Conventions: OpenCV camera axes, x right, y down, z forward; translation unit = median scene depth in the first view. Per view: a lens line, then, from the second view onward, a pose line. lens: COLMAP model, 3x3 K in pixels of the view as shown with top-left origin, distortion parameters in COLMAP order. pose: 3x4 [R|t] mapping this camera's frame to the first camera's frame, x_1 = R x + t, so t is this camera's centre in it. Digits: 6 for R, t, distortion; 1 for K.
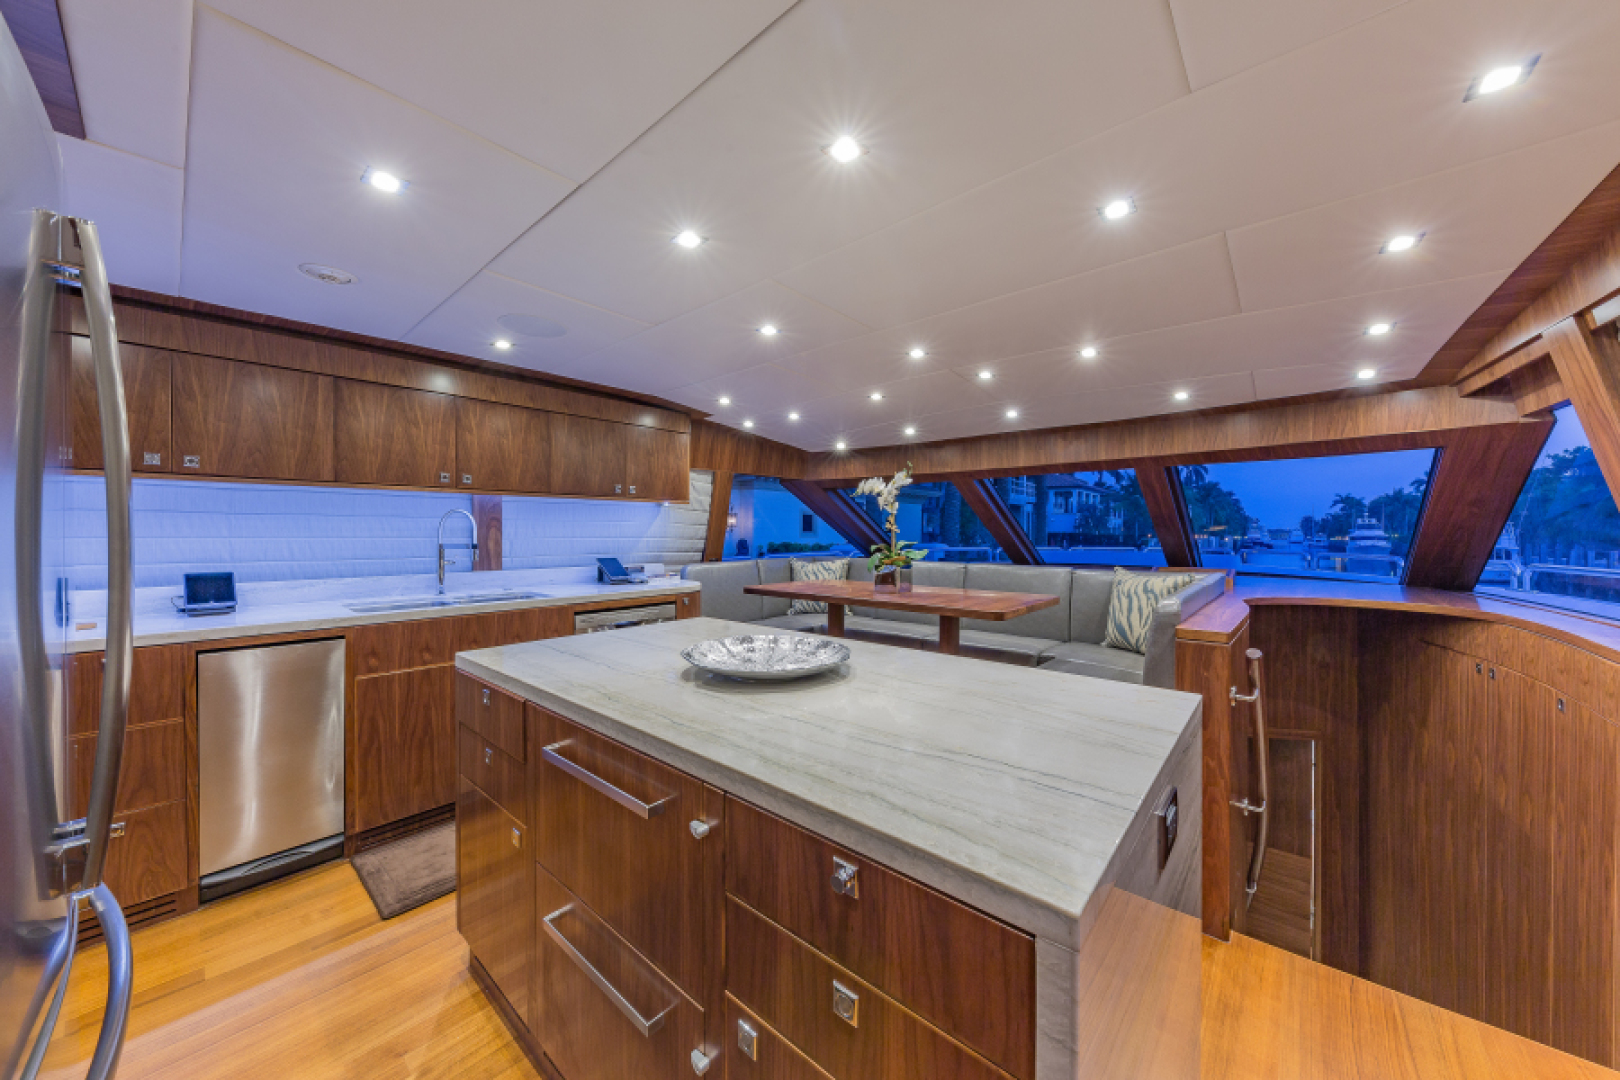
lens RADIAL K [[554.2, 0, 815.2], [0, 554.2, 536.2], [0, 0, 1]] dist [0.009591, 0.000028]
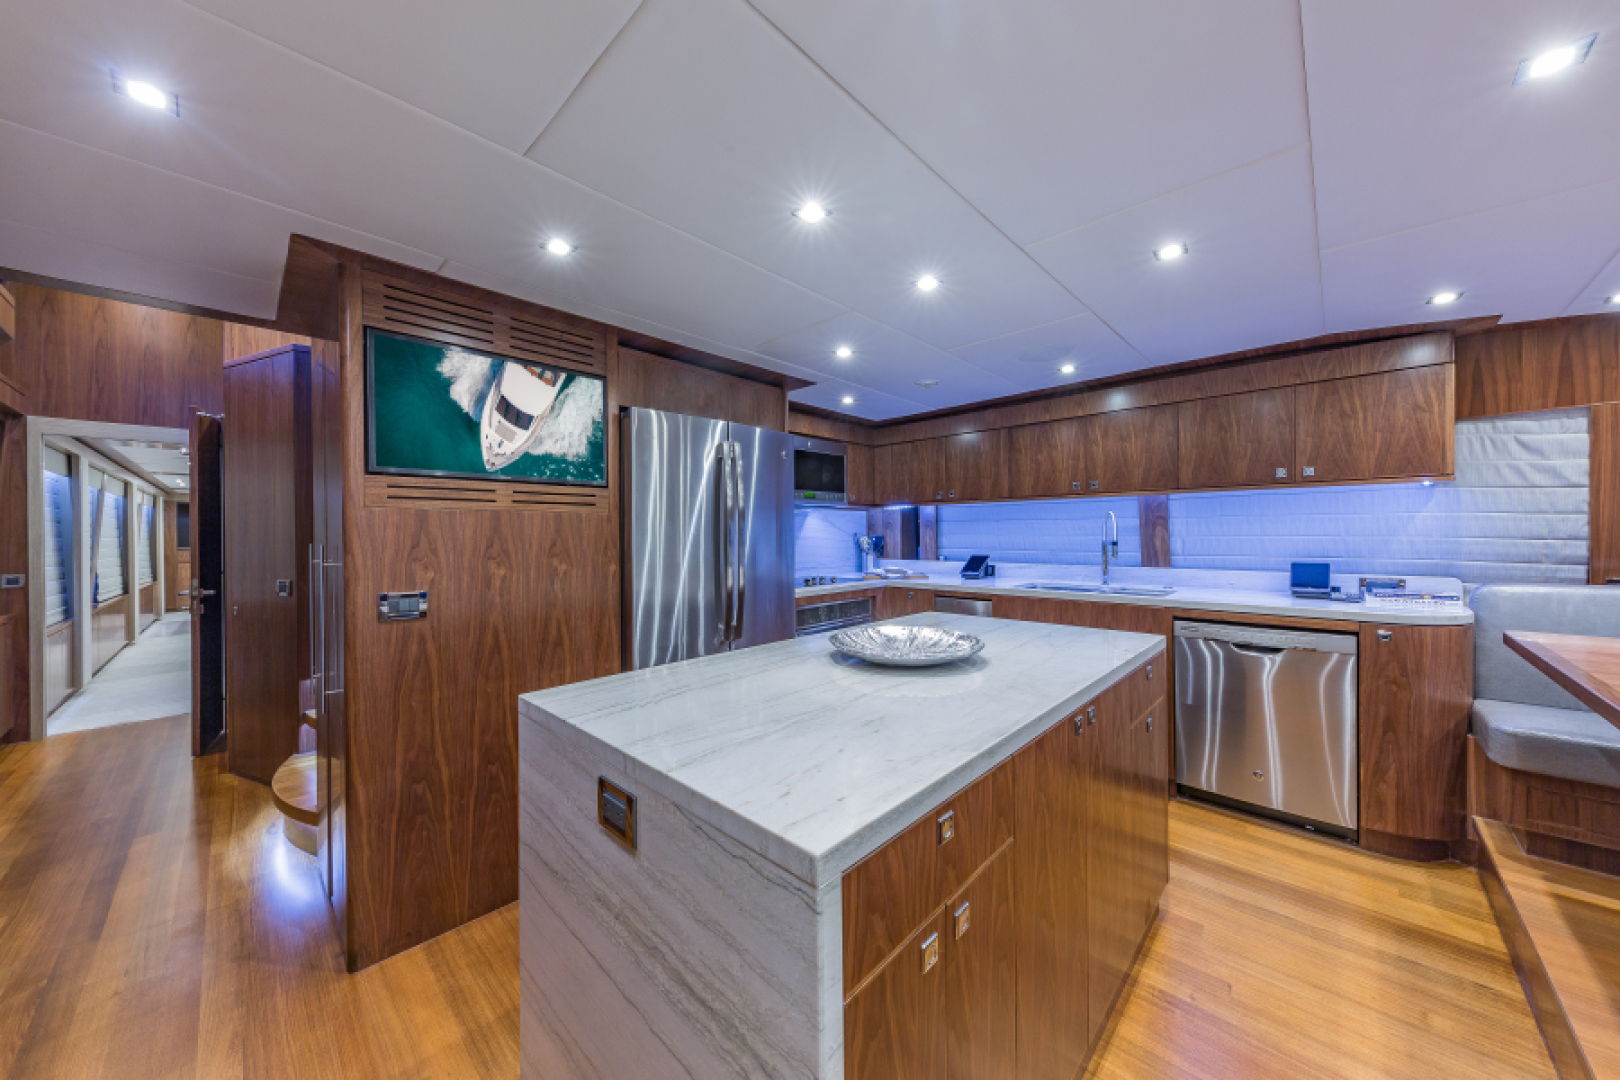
lens RADIAL K [[554.2, 0, 813.0], [0, 554.2, 536.6], [0, 0, 1]] dist [0.009591, 0.000028]
pose [[-0.047696, 0.009817, -0.998814, 0.482072], [0.005099, 0.999941, 0.009585, -0.008482], [0.998849, -0.004636, -0.047743, 0.405058]]
